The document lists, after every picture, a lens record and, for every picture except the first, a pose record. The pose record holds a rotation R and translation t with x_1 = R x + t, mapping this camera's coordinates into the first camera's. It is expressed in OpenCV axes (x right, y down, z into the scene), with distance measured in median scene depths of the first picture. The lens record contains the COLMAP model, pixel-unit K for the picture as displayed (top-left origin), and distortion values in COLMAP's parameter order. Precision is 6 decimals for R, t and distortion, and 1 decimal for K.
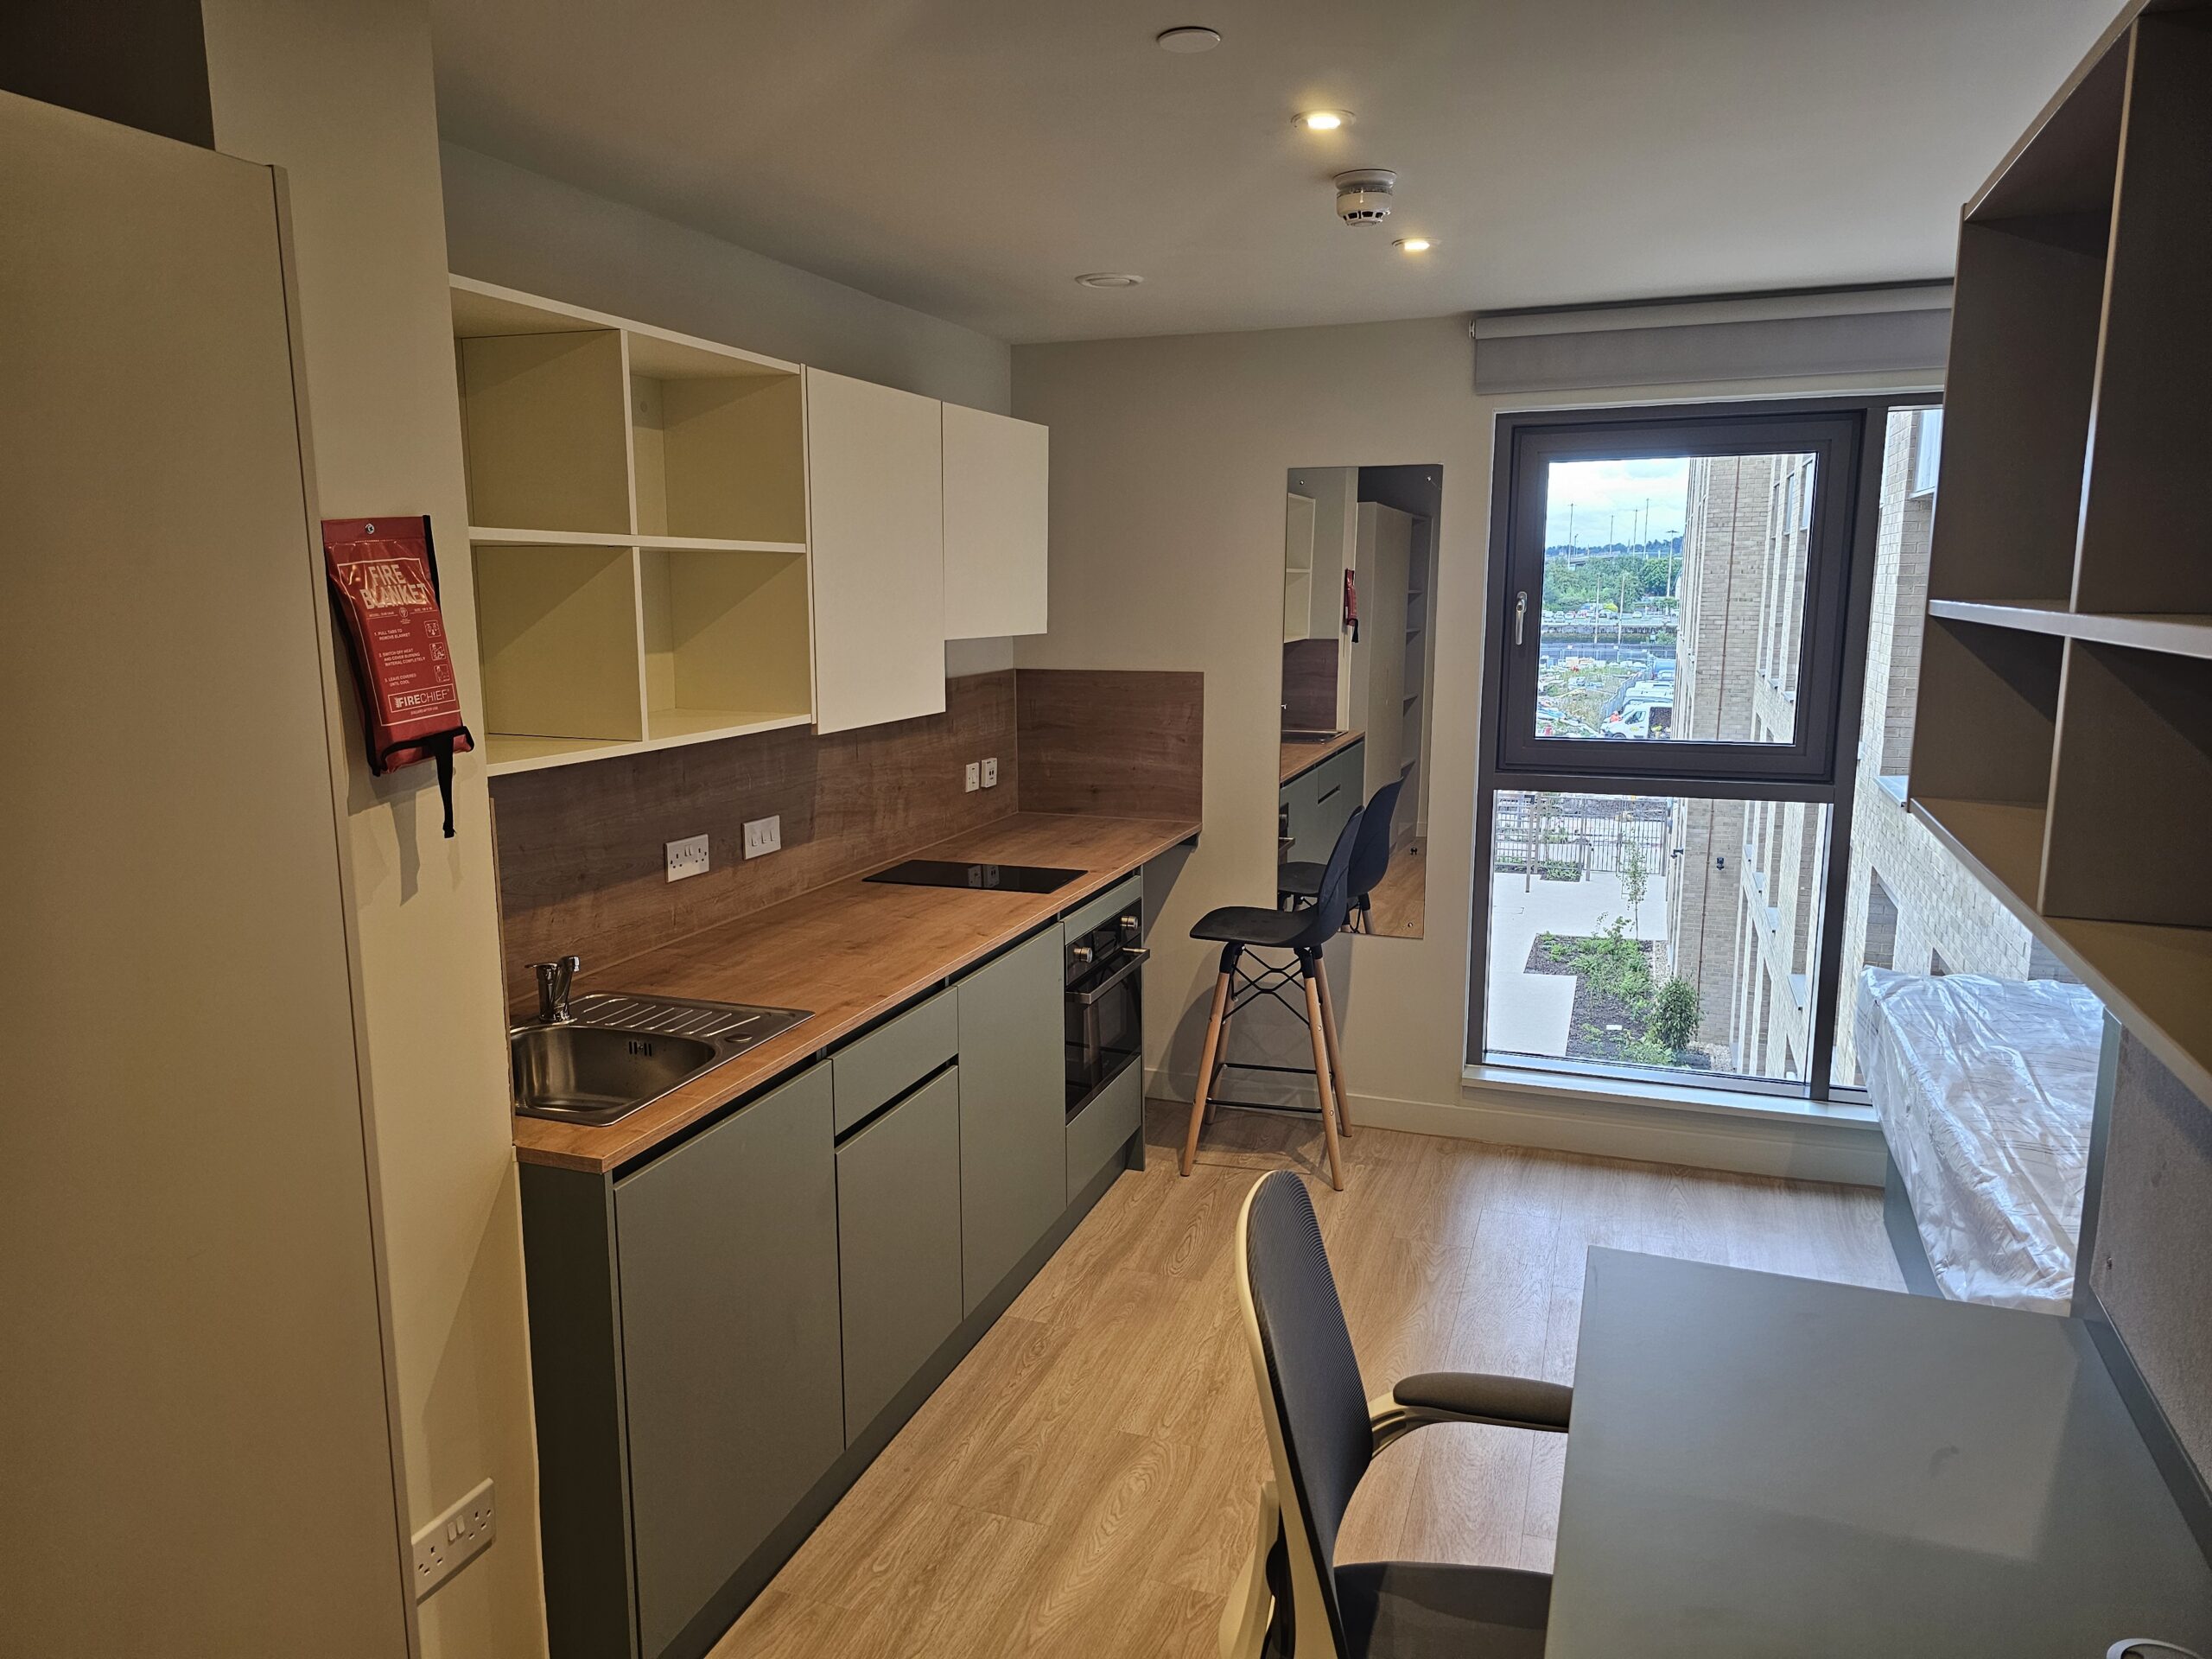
lens RADIAL K [[1451.3, 0, 1058.3], [0, 1451.3, 850.8], [0, 0, 1]] dist [-0.000306, -0.000911]
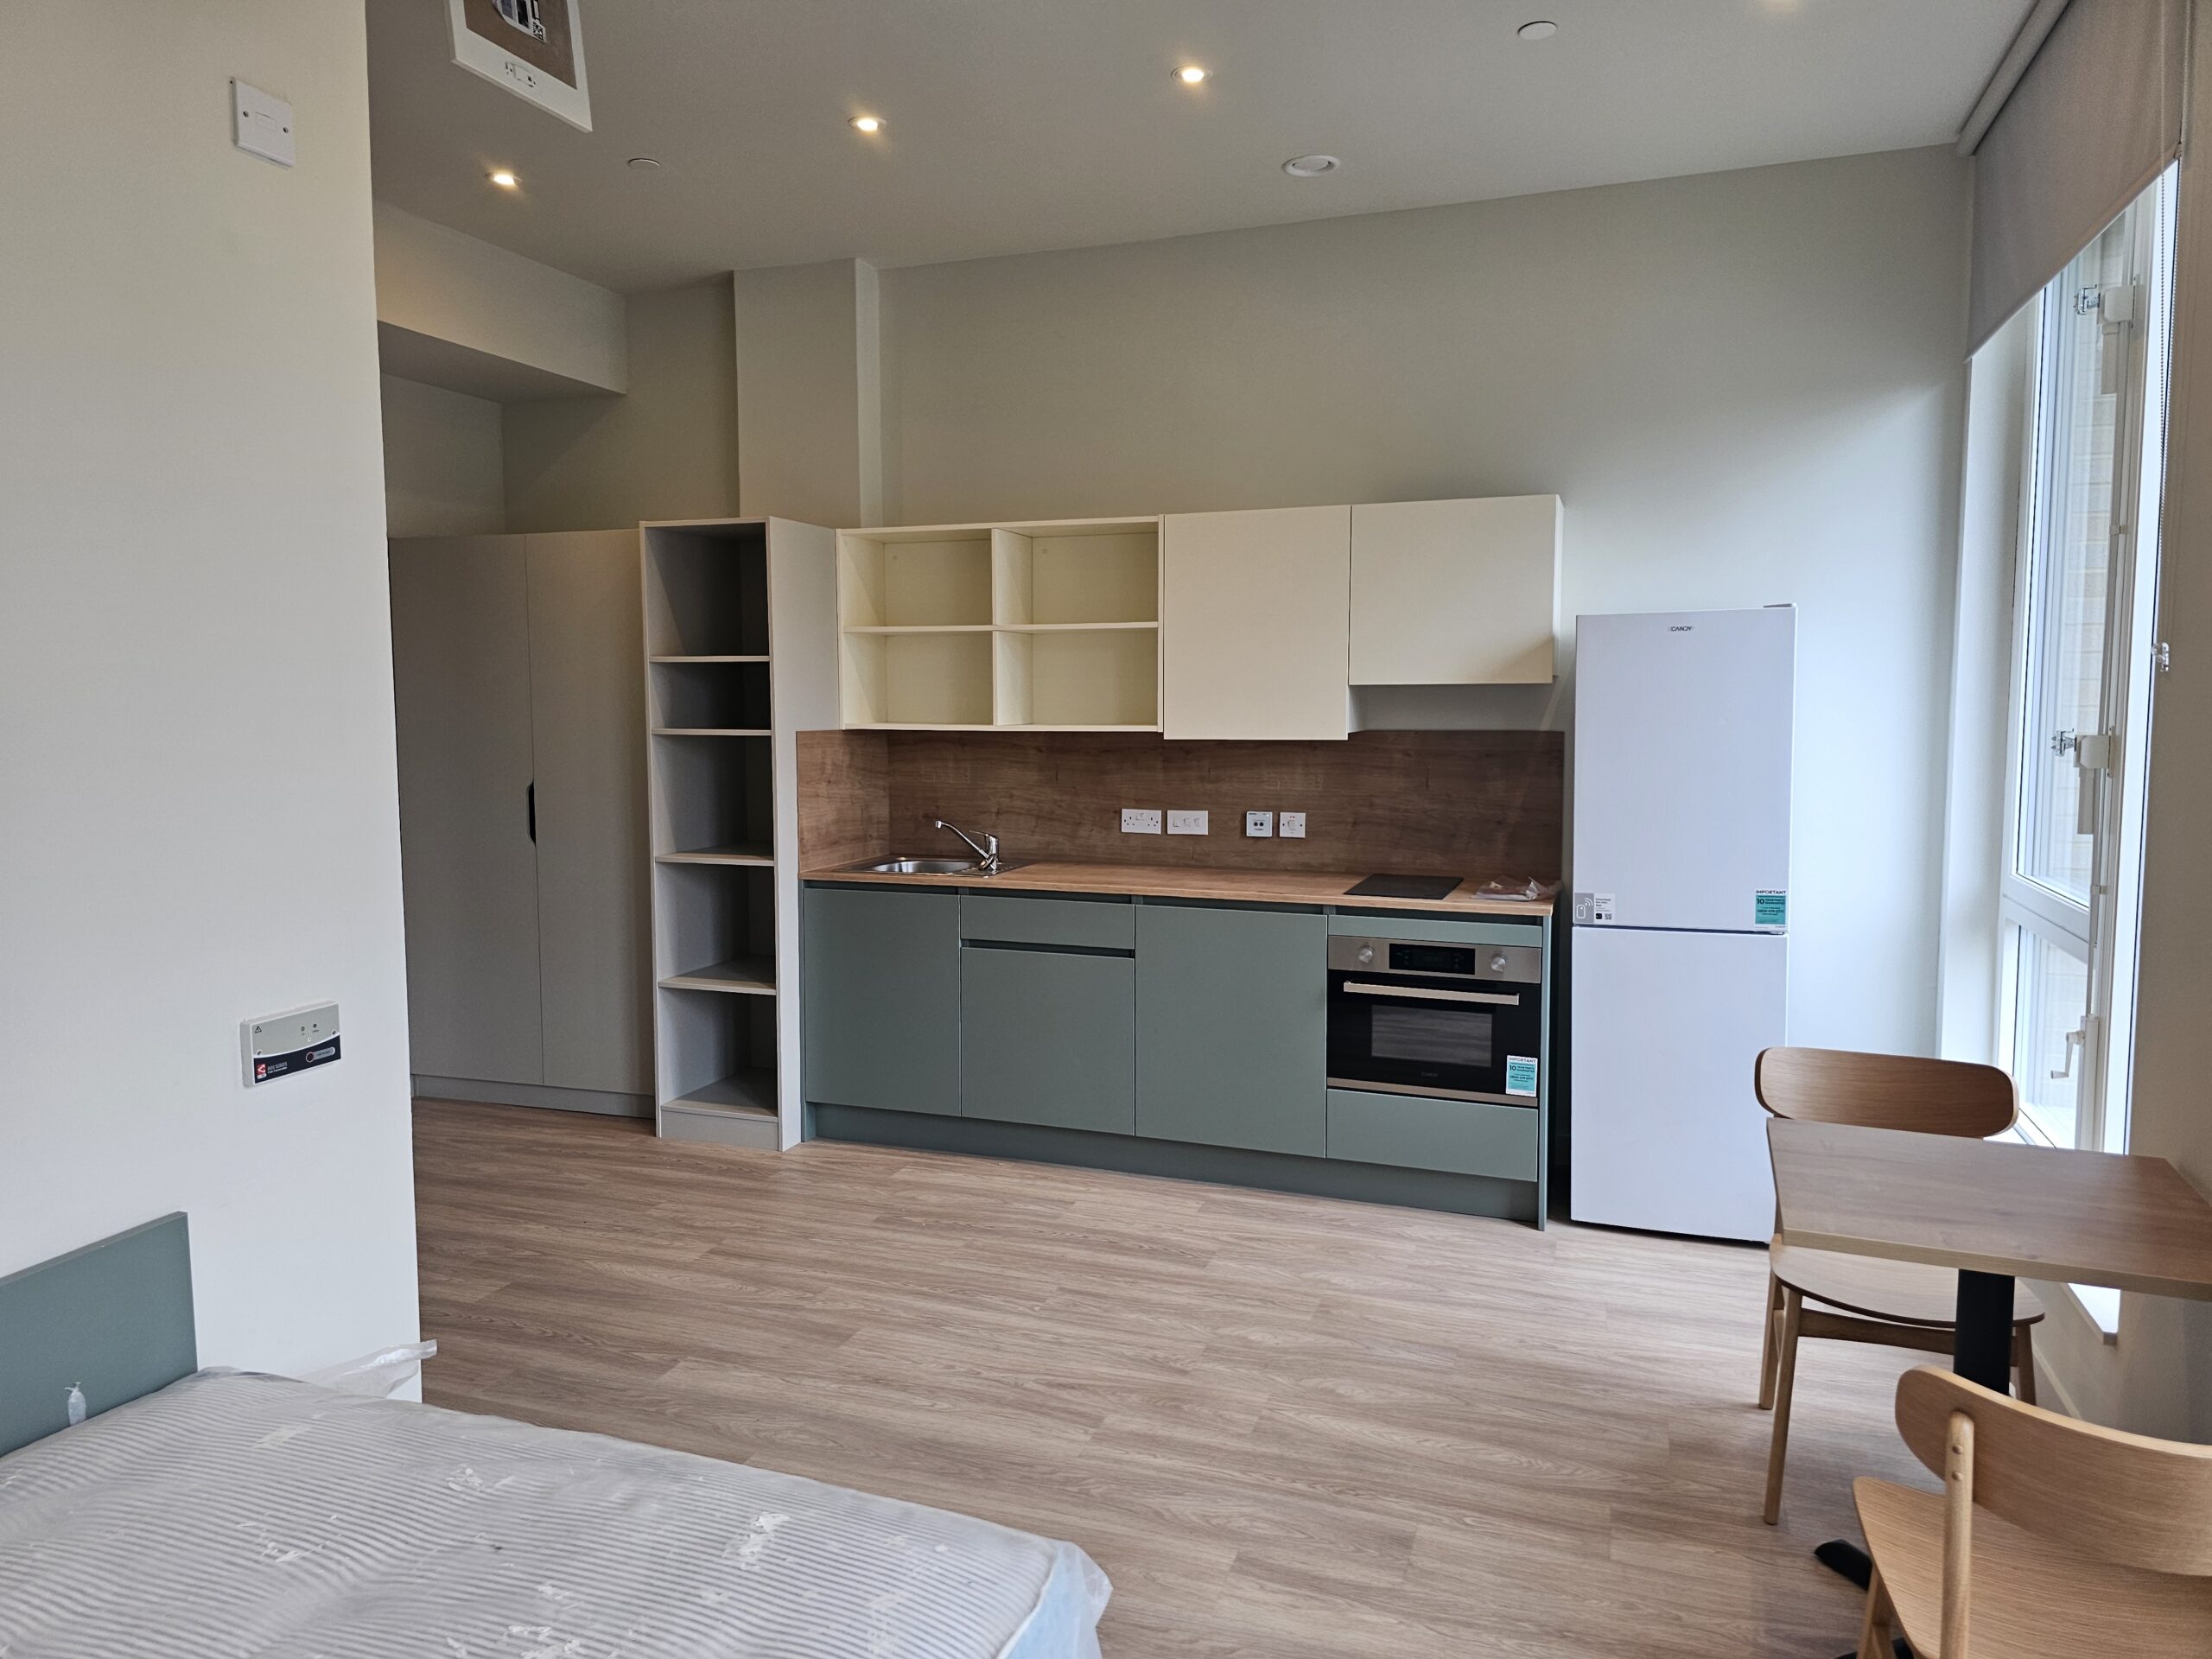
lens RADIAL K [[1451.3, 0, 1058.3], [0, 1451.3, 850.8], [0, 0, 1]] dist [-0.000306, -0.000911]
pose [[-0.000435, 0.088841, -0.996046, 1.436066], [-0.185812, 0.978693, 0.087374, -0.078556], [0.982585, 0.185115, 0.016082, 0.886345]]
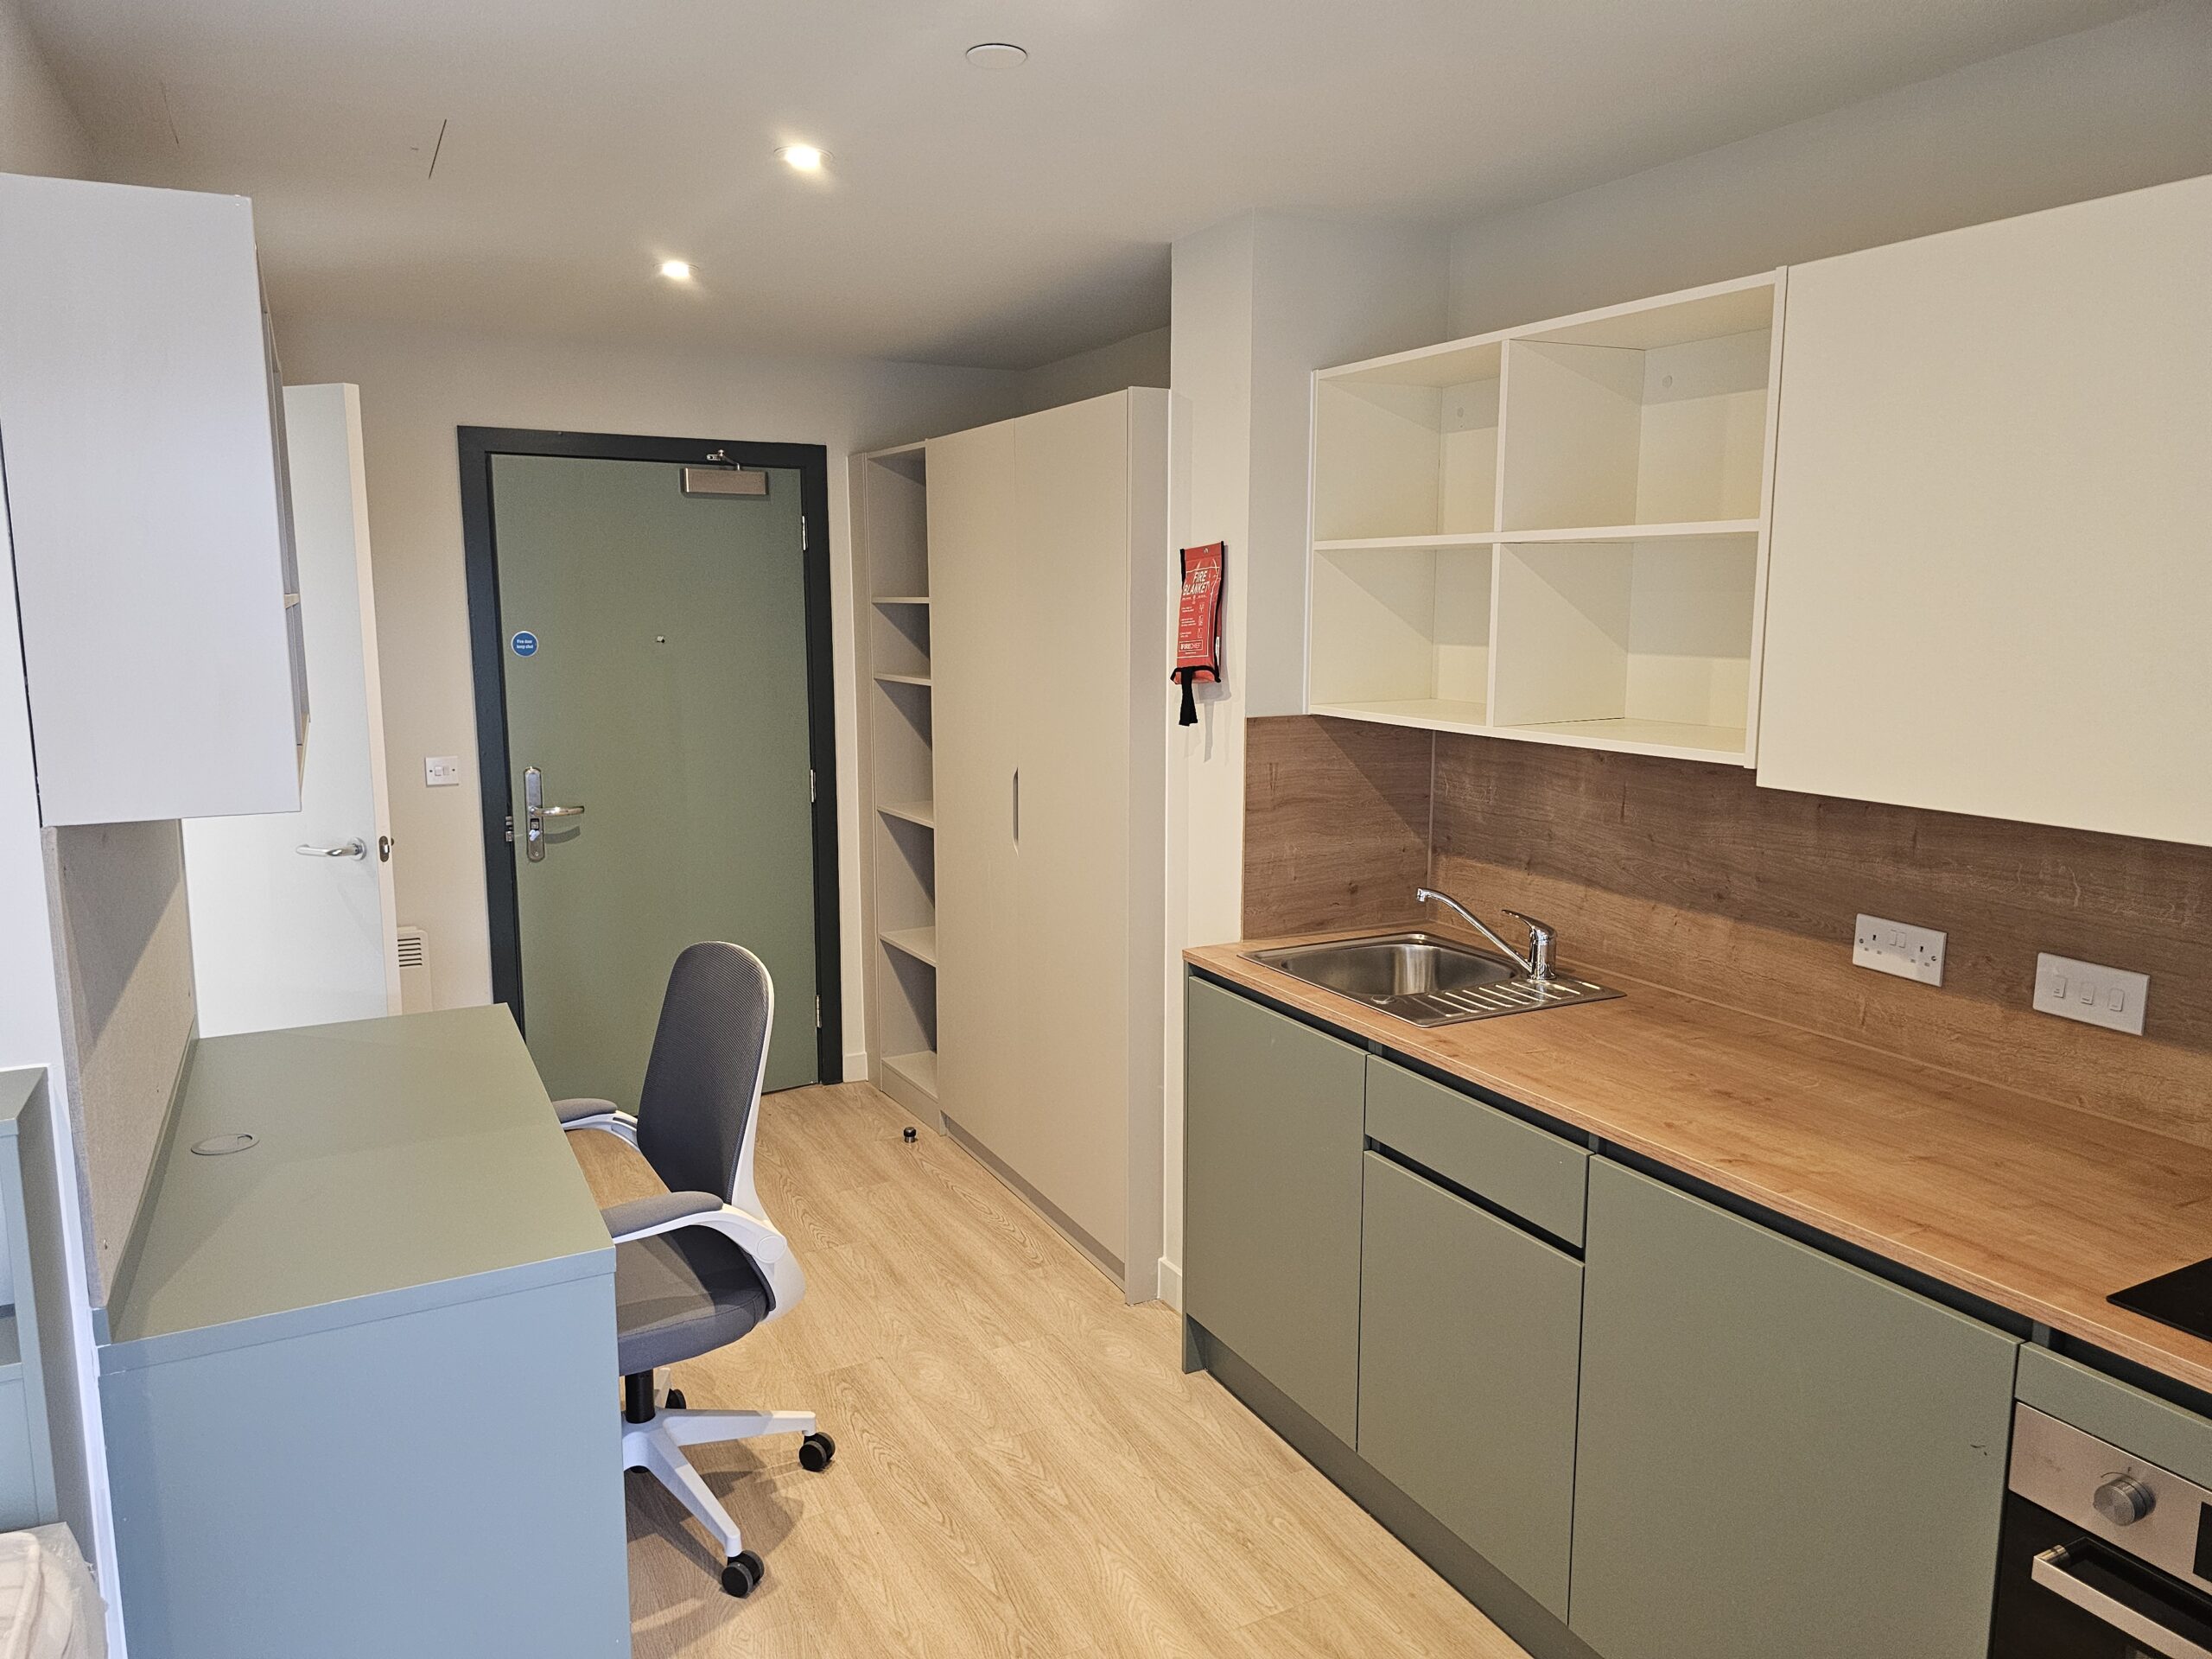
lens RADIAL K [[1465.6, 0, 1106.0], [0, 1465.6, 829.5], [0, 0, 1]] dist [0.001751, -0.004090]
pose [[-0.654603, 0.127132, -0.745206, 0.582007], [-0.128866, 0.952565, 0.275705, -0.217598], [0.744909, 0.276509, -0.607169, 1.209010]]
